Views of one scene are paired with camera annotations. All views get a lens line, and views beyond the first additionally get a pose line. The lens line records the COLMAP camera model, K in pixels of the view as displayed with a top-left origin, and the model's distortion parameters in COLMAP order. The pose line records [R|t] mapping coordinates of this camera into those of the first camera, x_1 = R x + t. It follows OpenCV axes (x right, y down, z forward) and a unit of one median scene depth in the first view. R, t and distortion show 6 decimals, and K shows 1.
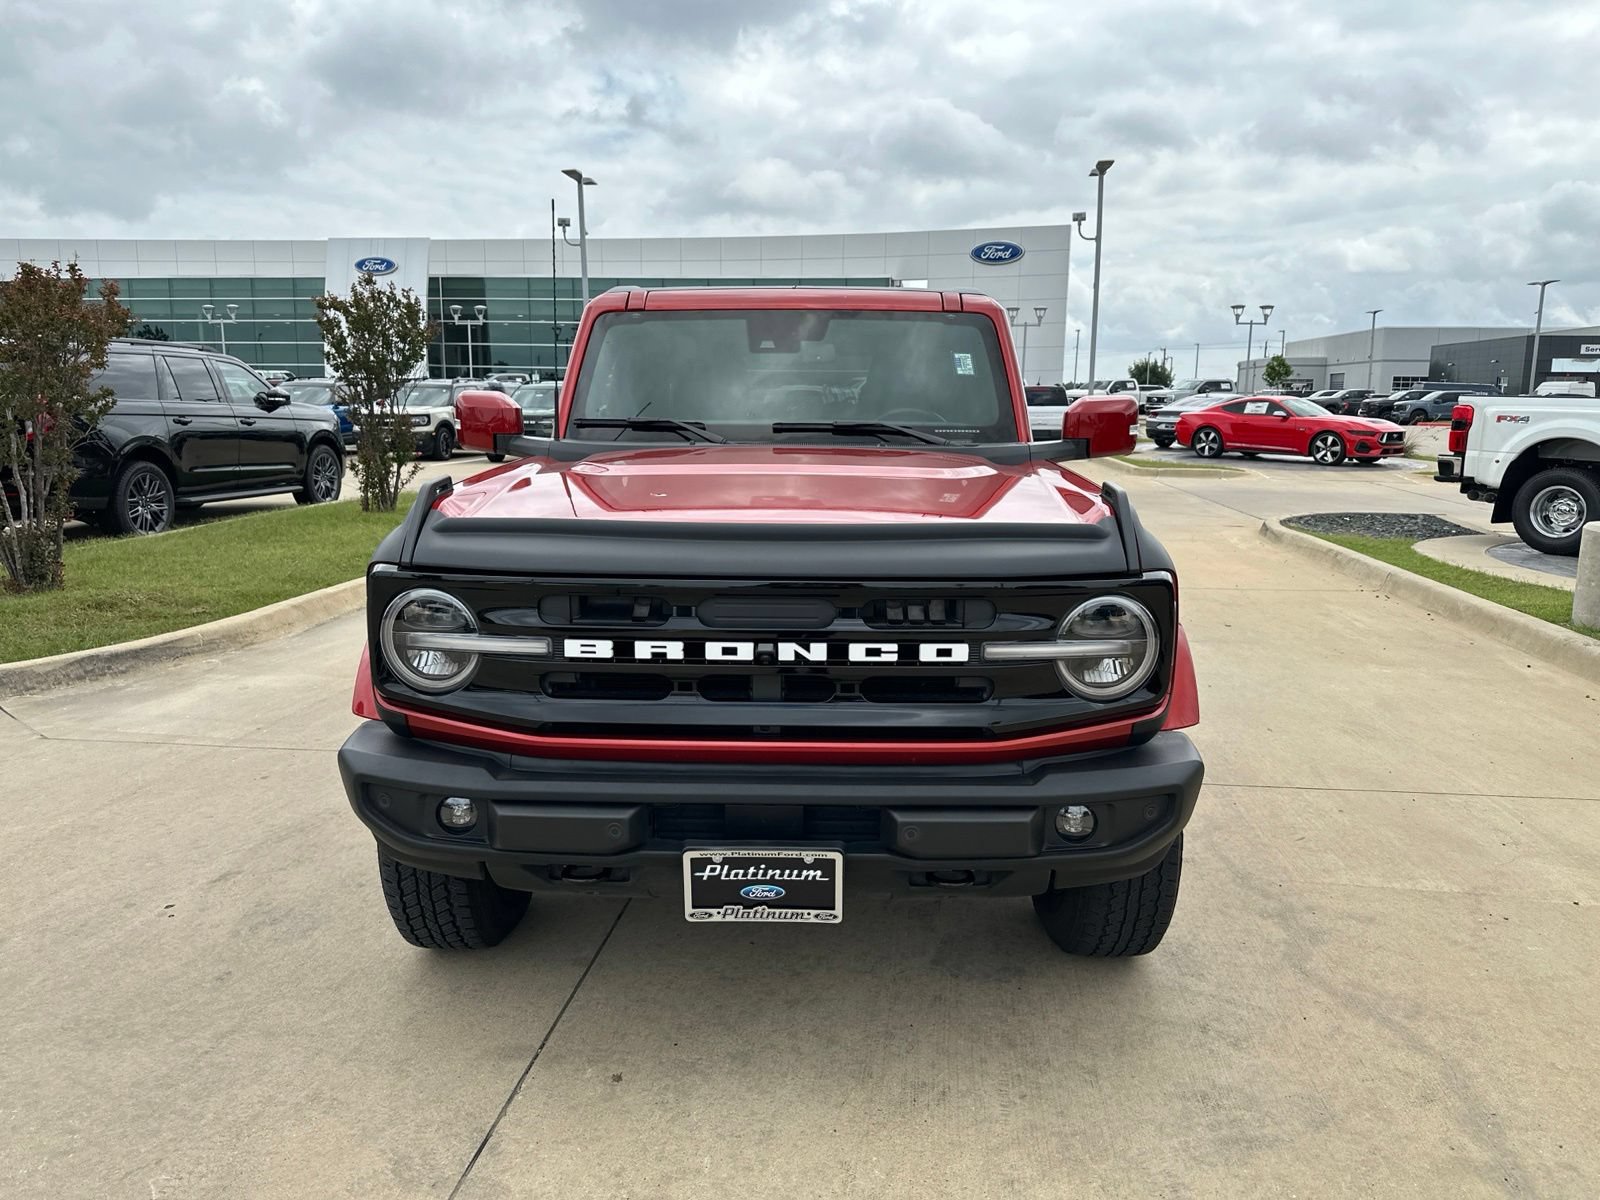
lens RADIAL K [[1132.3, 0, 796.2], [0, 1132.3, 591.2], [0, 0, 1]] dist [-0.001804, -0.005005]
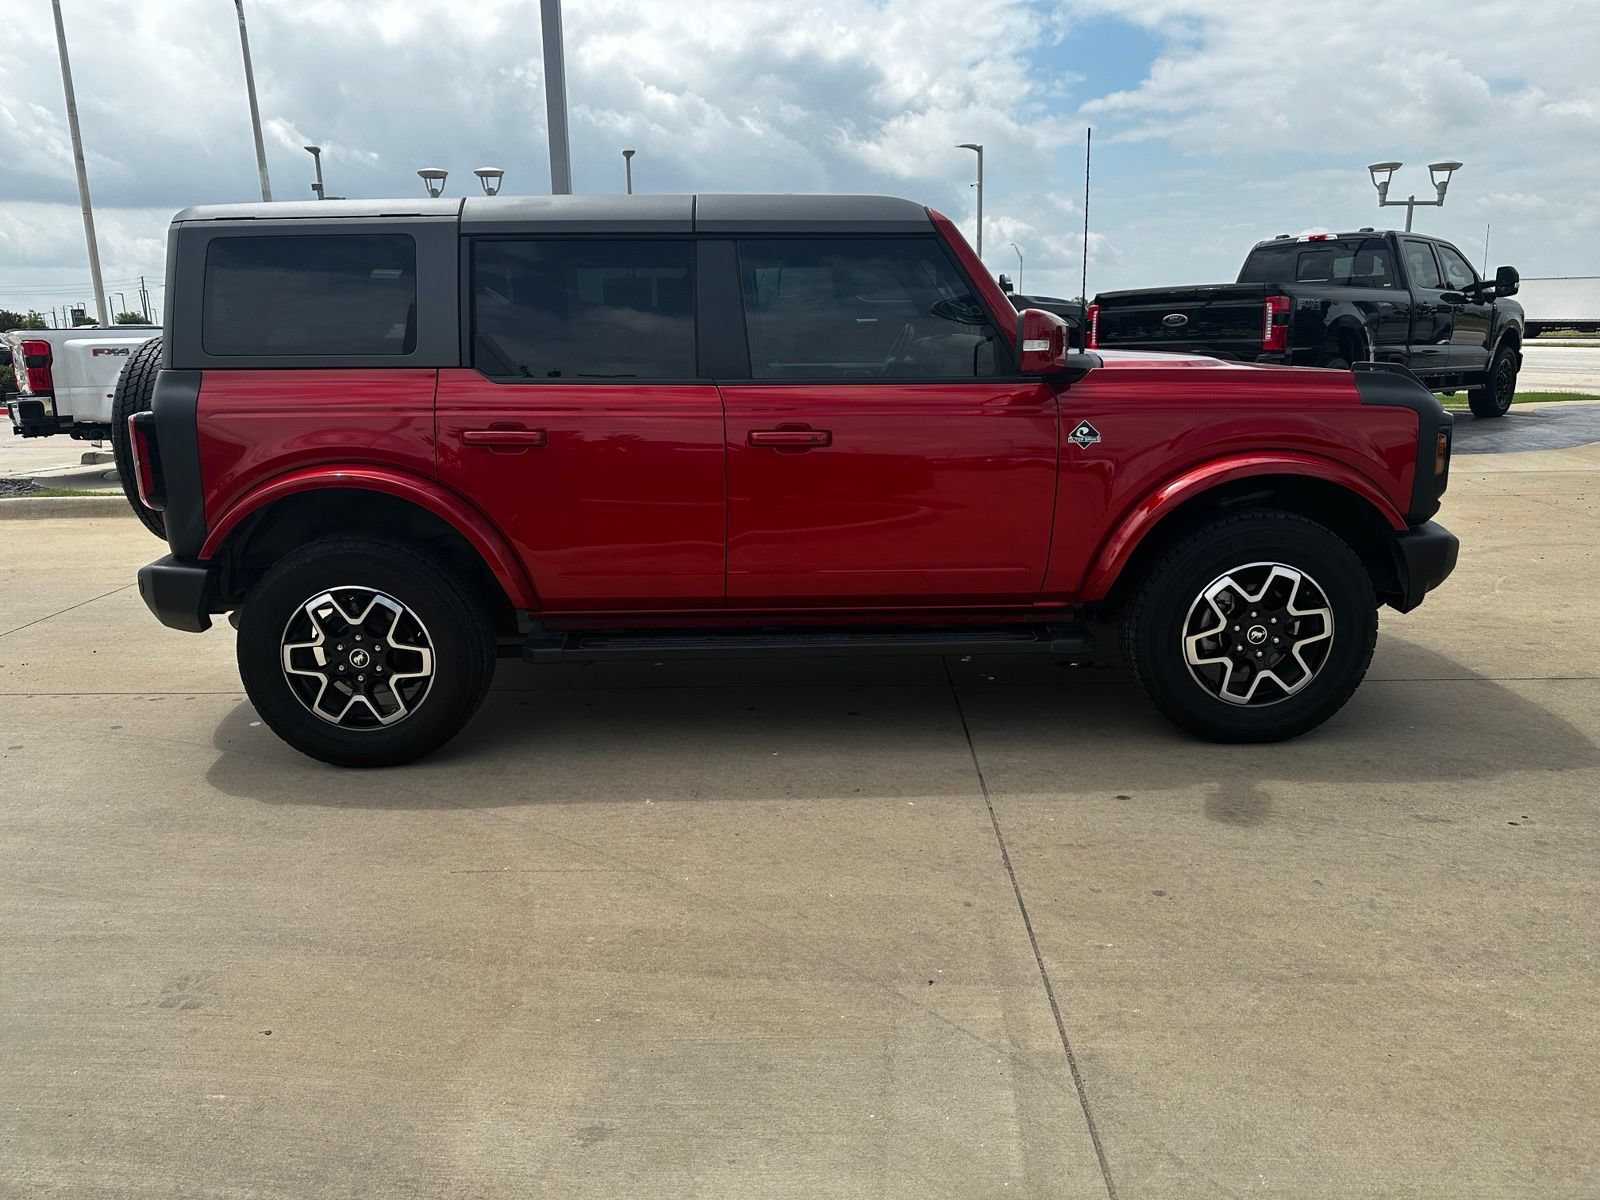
lens RADIAL K [[1125.1, 0, 789.5], [0, 1125.1, 597.9], [0, 0, 1]] dist [0.023959, -0.034242]
pose [[-0.071634, -0.242552, 0.967490, -1.108200], [0.188346, 0.949242, 0.251922, -0.220543], [-0.979487, 0.200269, -0.022315, 1.250581]]
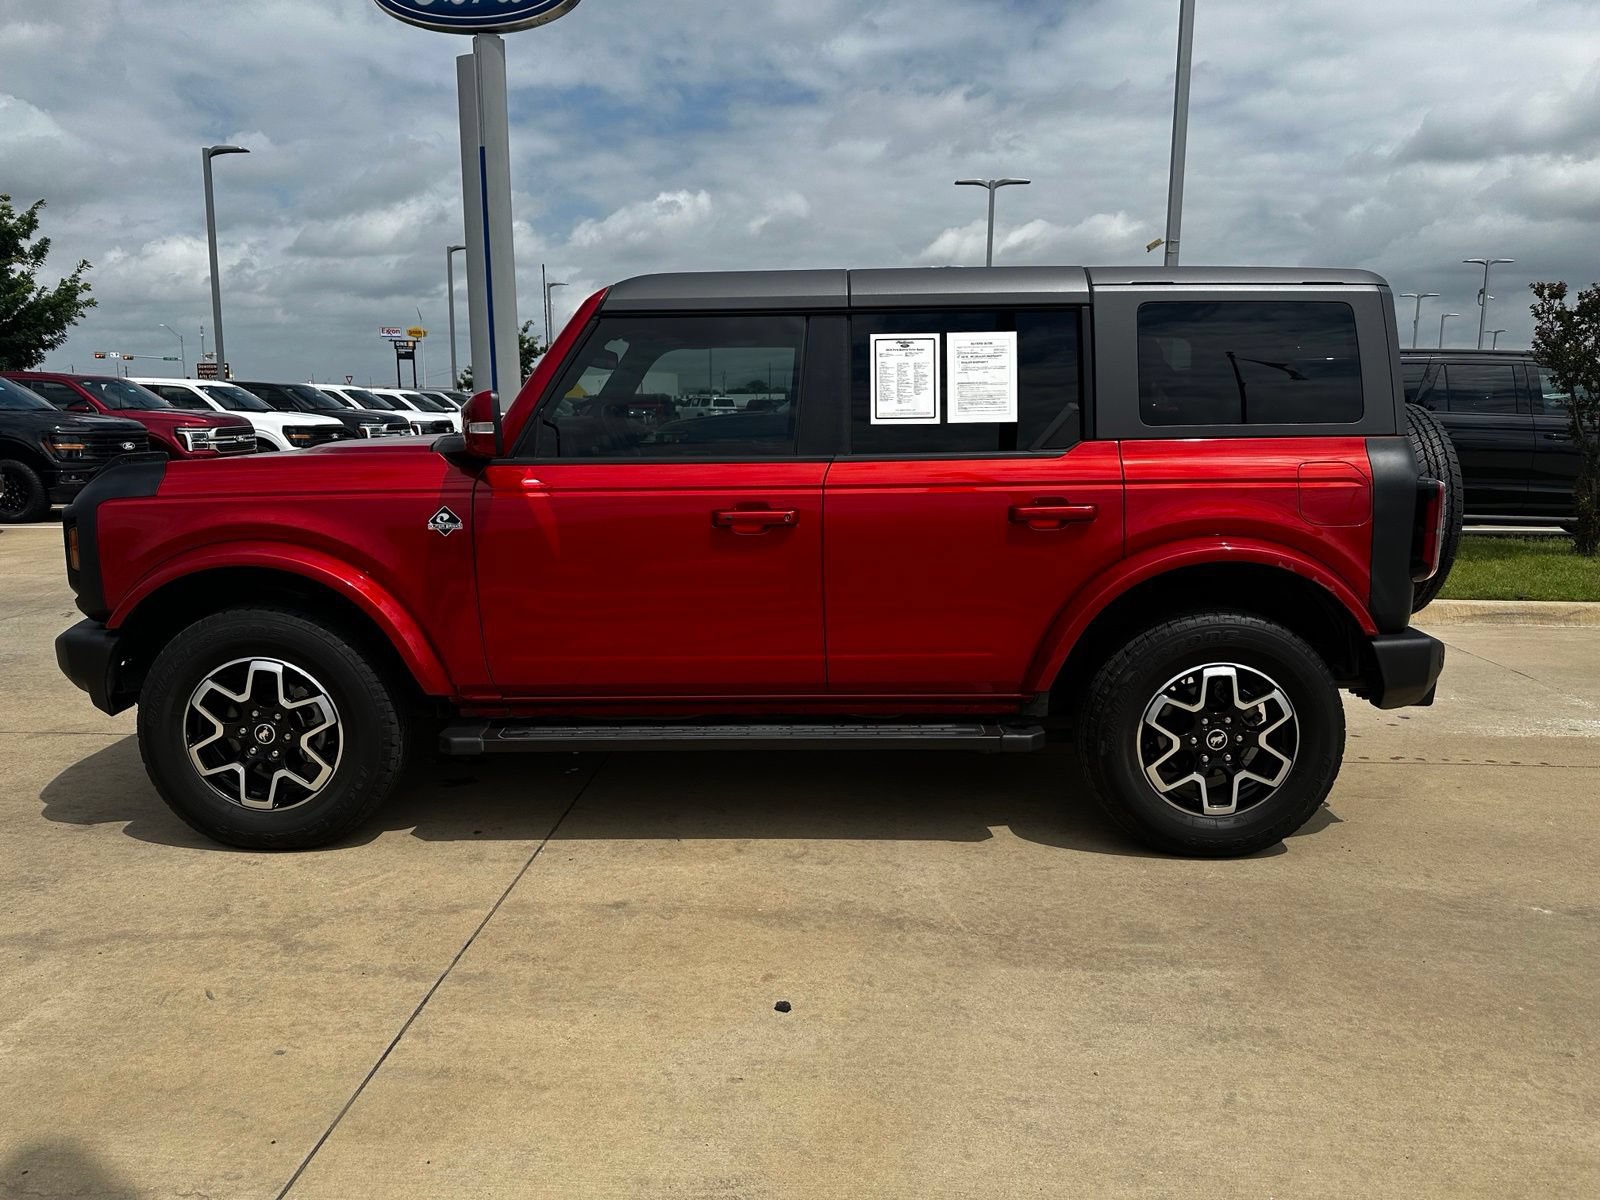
lens RADIAL K [[1125.1, 0, 789.5], [0, 1125.1, 597.9], [0, 0, 1]] dist [0.023959, -0.034242]
pose [[0.055044, 0.160538, -0.985494, 1.036356], [-0.169391, 0.974185, 0.149234, -0.183411], [0.984011, 0.158719, 0.080817, 1.150953]]
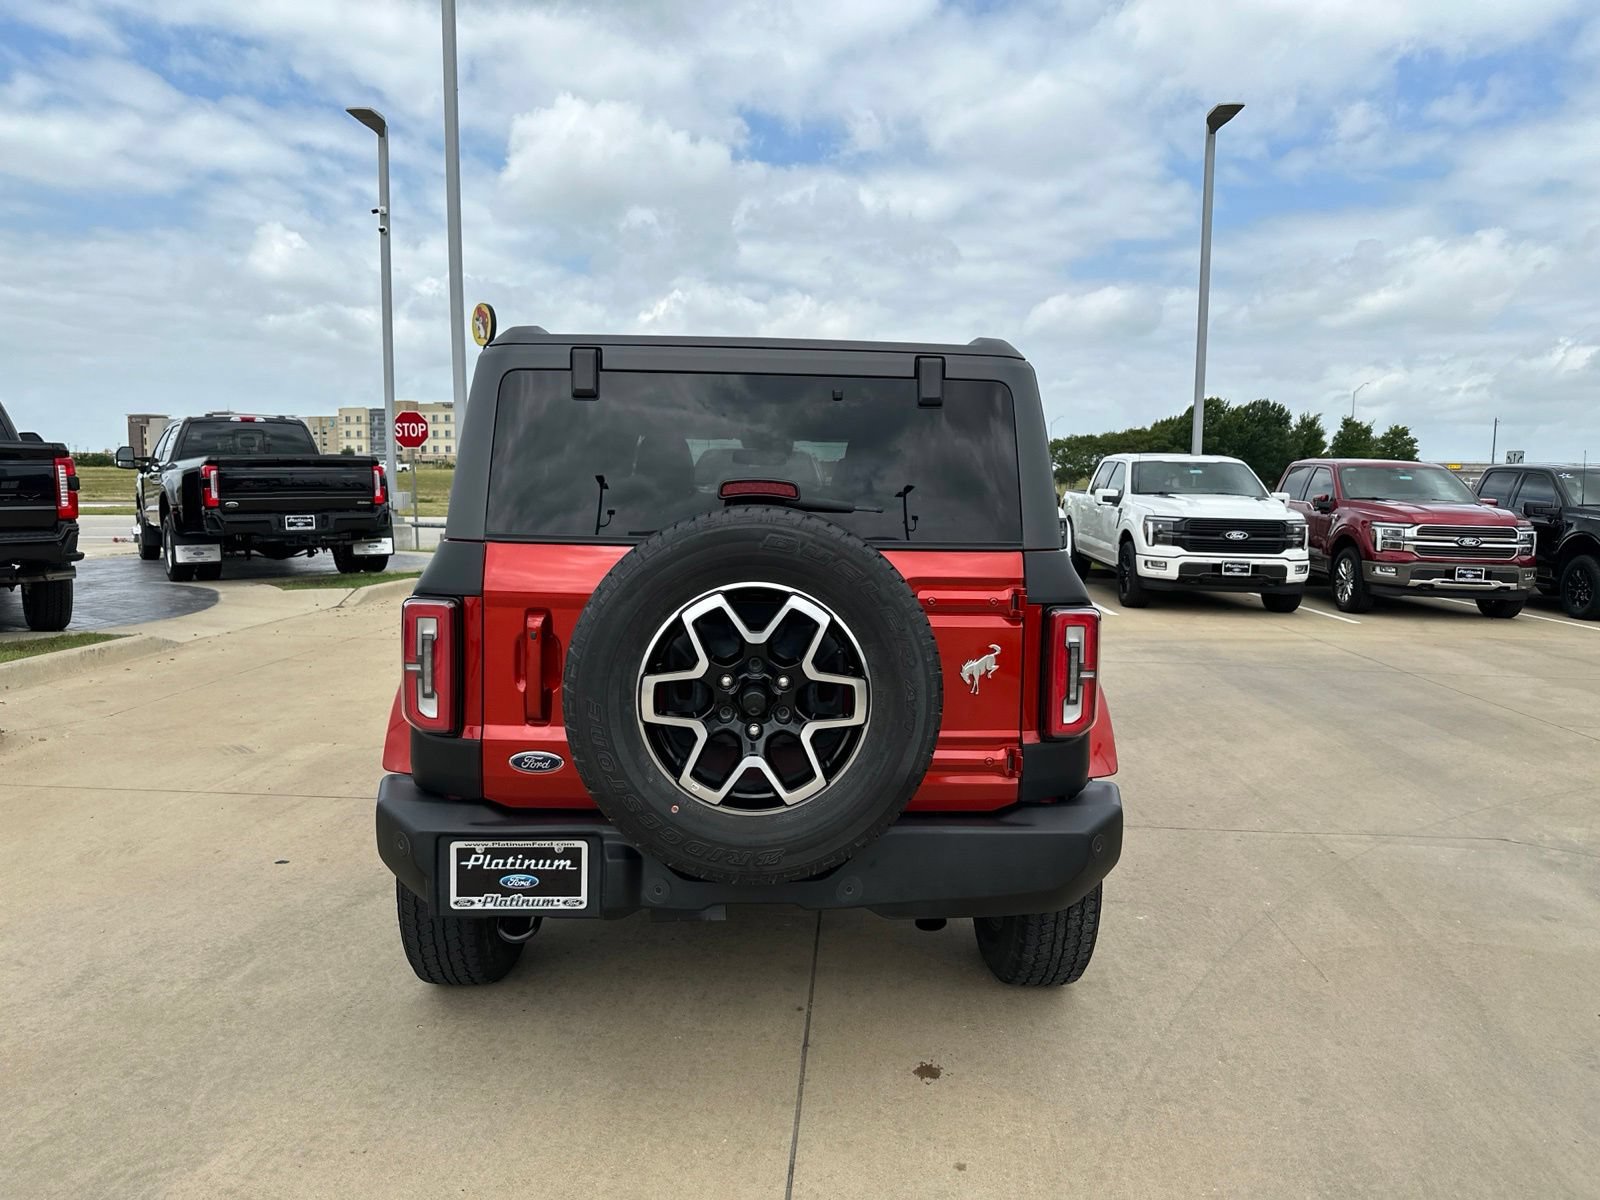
lens RADIAL K [[1136.5, 0, 812.9], [0, 1136.5, 593.3], [0, 0, 1]] dist [-0.004375, -0.005129]
pose [[-0.997662, -0.019155, -0.065595, 0.025546], [-0.035793, 0.964179, 0.262827, -0.382104], [0.058211, 0.264561, -0.962611, 2.194903]]
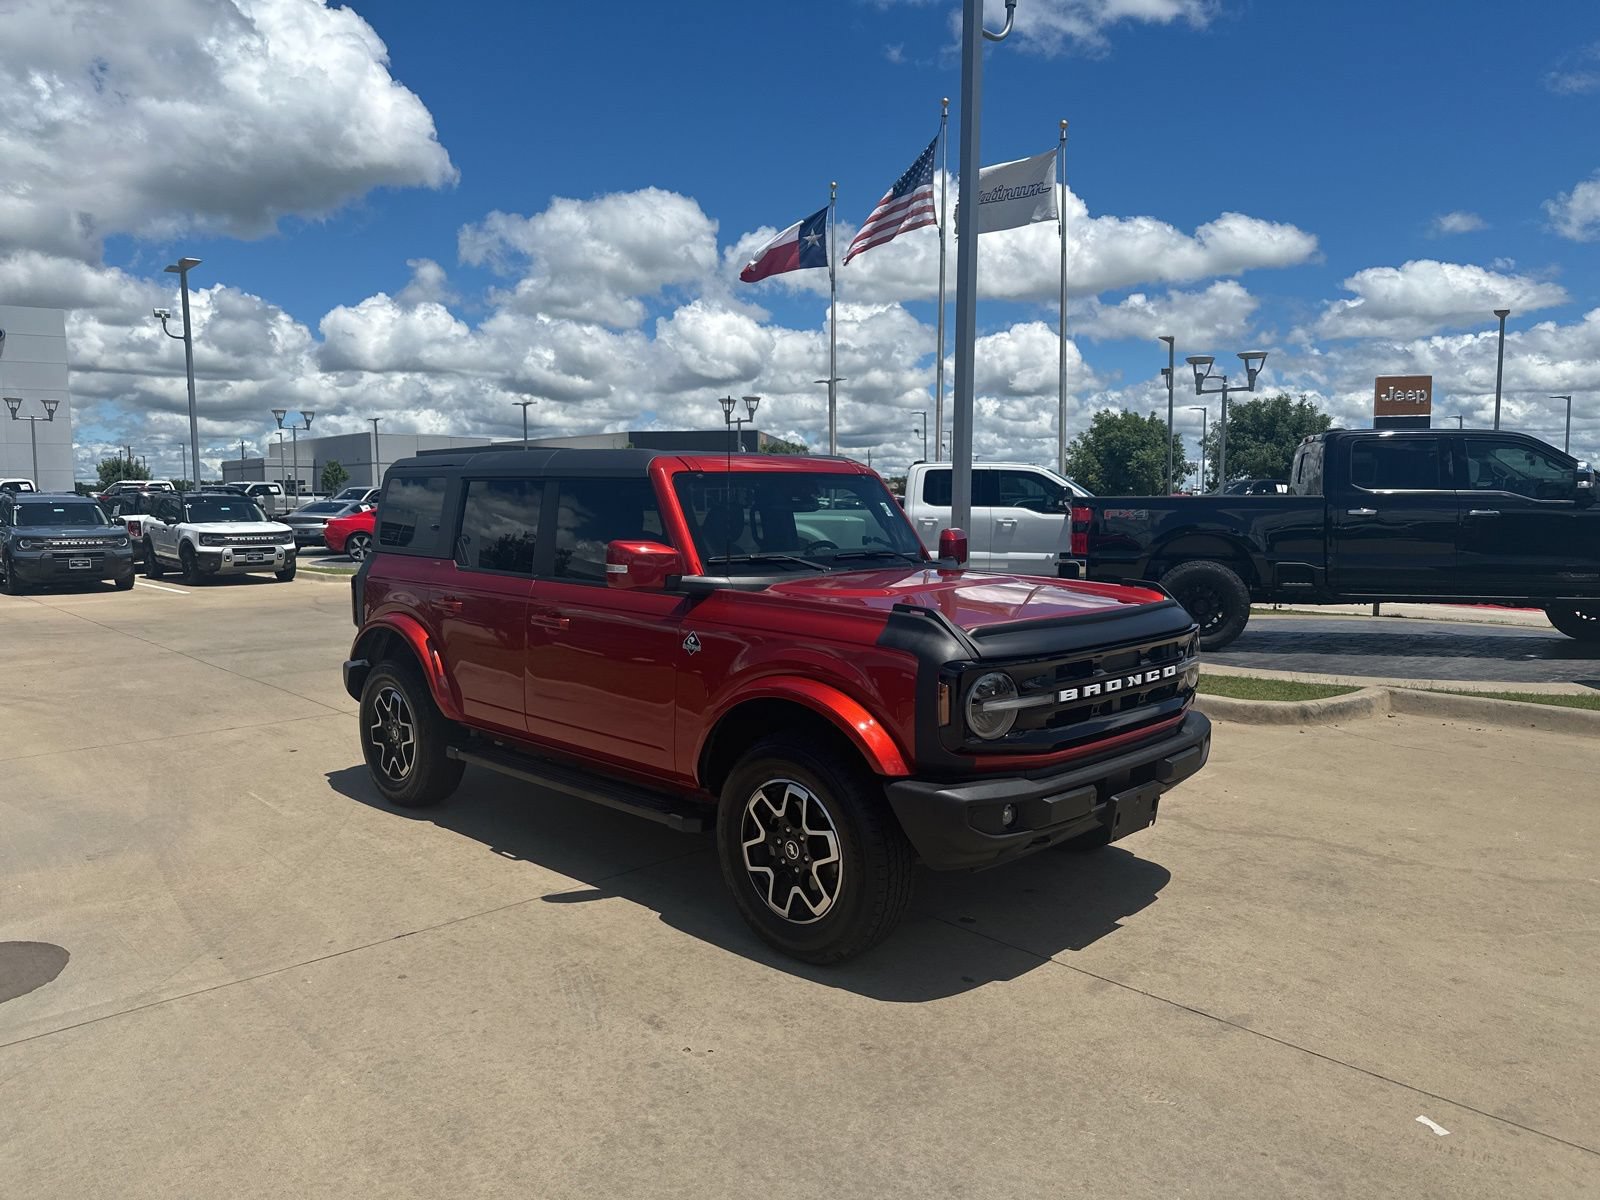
lens RADIAL K [[1130.3, 0, 806.1], [0, 1130.3, 601.2], [0, 0, 1]] dist [0.007216, -0.011852]
pose [[0.652414, -0.079970, 0.753631, -0.952288], [0.137782, 0.990361, -0.014186, -0.074570], [-0.745233, 0.113092, 0.657144, 0.152714]]
